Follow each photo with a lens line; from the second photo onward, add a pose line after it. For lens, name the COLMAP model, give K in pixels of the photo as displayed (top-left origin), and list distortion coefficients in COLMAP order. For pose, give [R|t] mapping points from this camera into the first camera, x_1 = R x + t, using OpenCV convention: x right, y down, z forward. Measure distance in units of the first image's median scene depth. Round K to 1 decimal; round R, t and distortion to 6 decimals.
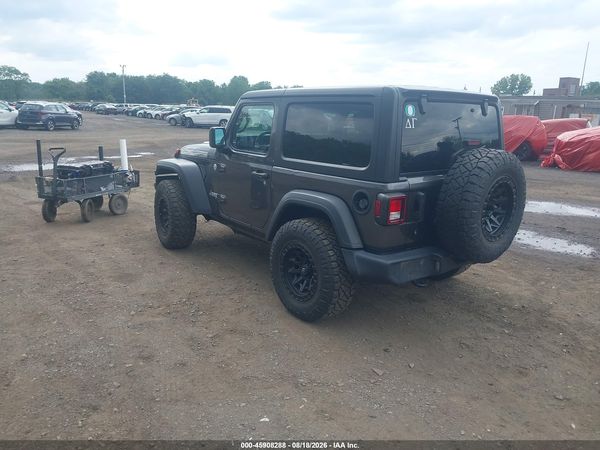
lens RADIAL K [[473.5, 0, 302.8], [0, 473.5, 224.6], [0, 0, 1]] dist [-0.005472, 0.000980]
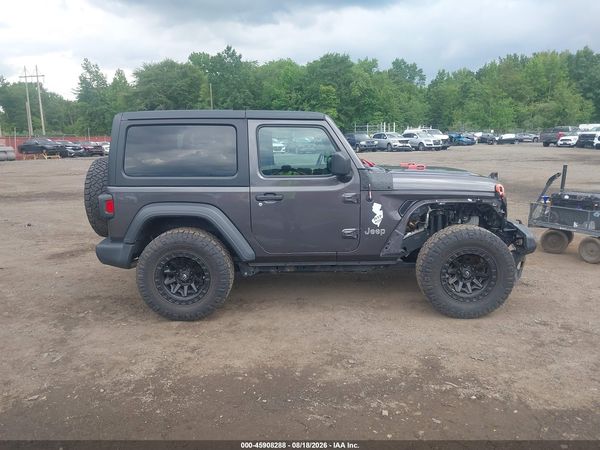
lens RADIAL K [[473.1, 0, 302.2], [0, 473.1, 224.6], [0, 0, 1]] dist [0.002436, 0.002547]
pose [[-0.634549, 0.122623, -0.763093, 0.813797], [-0.183481, 0.935208, 0.302854, -0.363768], [0.750788, 0.332188, -0.570937, 1.655597]]
